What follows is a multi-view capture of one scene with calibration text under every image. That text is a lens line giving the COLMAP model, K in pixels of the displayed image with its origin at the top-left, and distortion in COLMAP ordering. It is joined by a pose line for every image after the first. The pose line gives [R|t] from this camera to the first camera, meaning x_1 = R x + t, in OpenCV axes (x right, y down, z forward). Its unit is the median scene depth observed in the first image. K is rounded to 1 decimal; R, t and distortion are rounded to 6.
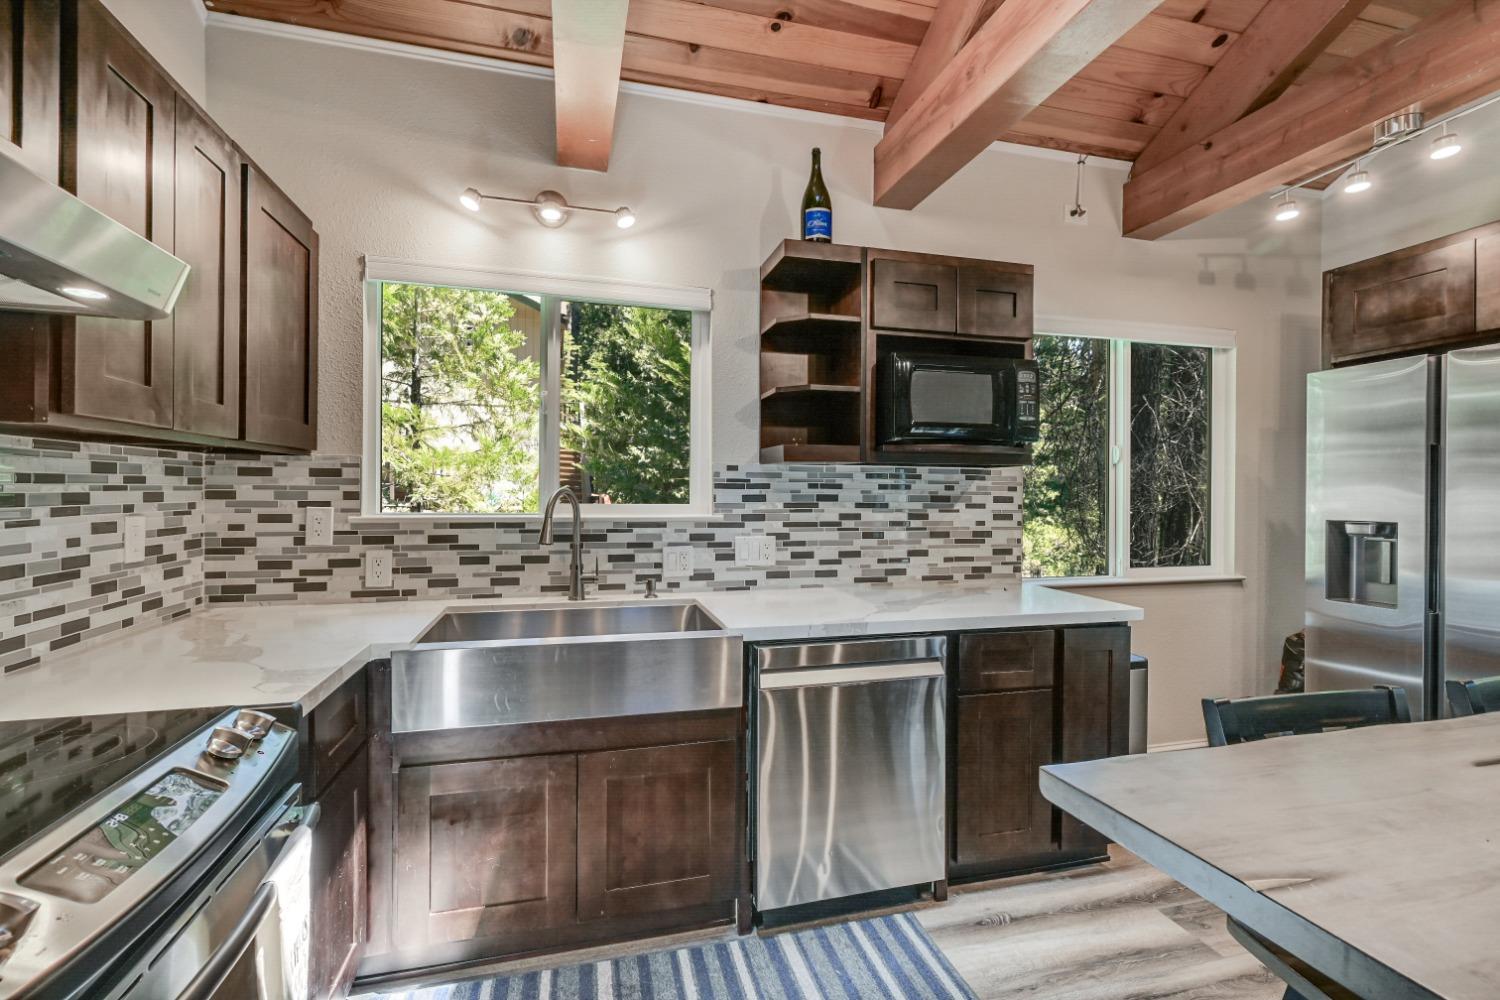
lens RADIAL K [[668.9, 0, 749.9], [0, 668.9, 497.4], [0, 0, 1]] dist [0.000263, -0.000183]
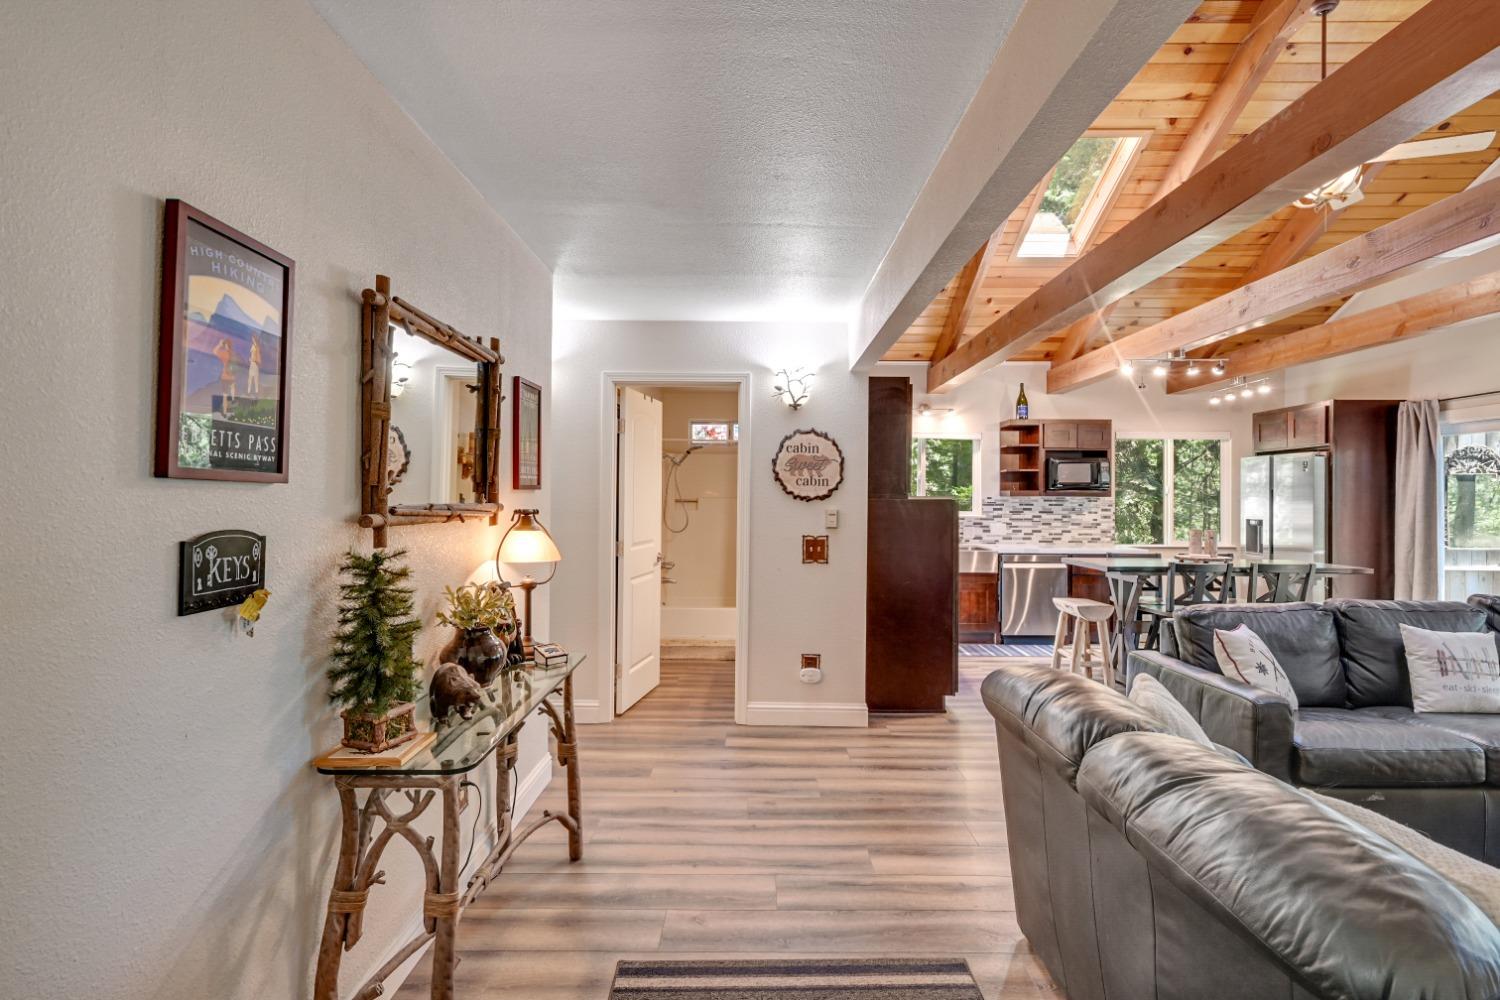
lens RADIAL K [[730.3, 0, 749.1], [0, 730.3, 498.1], [0, 0, 1]] dist [0.000337, -0.000261]
pose [[0.963096, -0.001480, -0.269154, -0.176586], [-0.001061, 0.999956, -0.009296, -0.016517], [0.269156, 0.009239, 0.963052, -2.220651]]
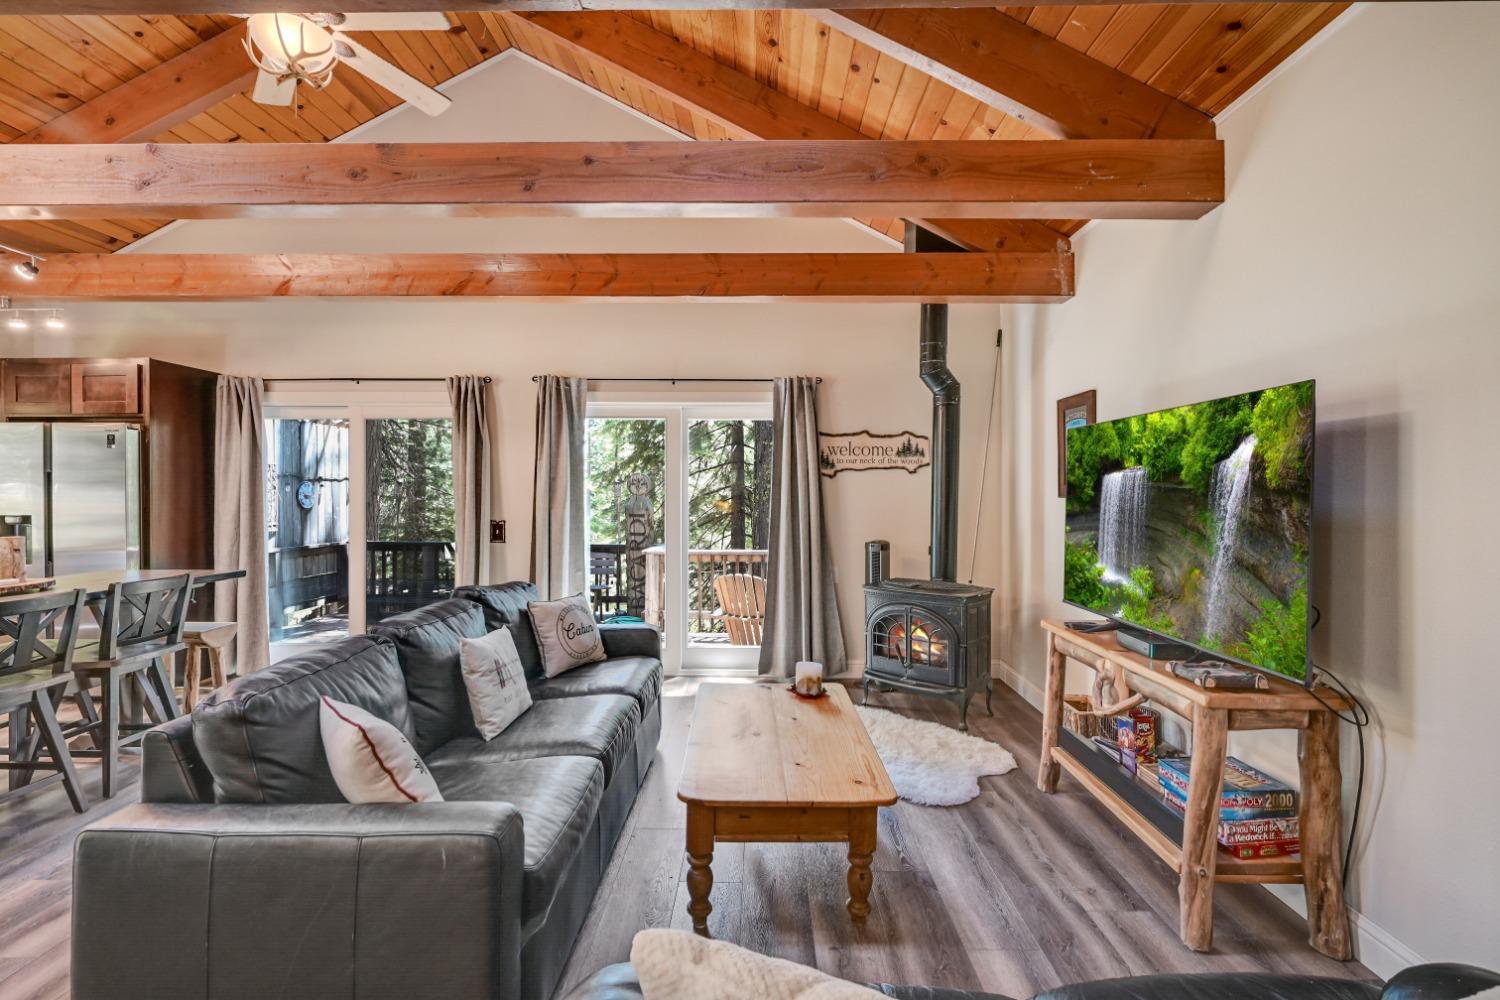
lens RADIAL K [[688.7, 0, 749.4], [0, 688.7, 498.1], [0, 0, 1]] dist [0.000953, -0.000227]
pose [[0.274023, -0.016011, 0.961590, -0.259549], [0.005959, 0.999870, 0.014950, -0.023585], [-0.961705, 0.001634, 0.274083, -1.313107]]
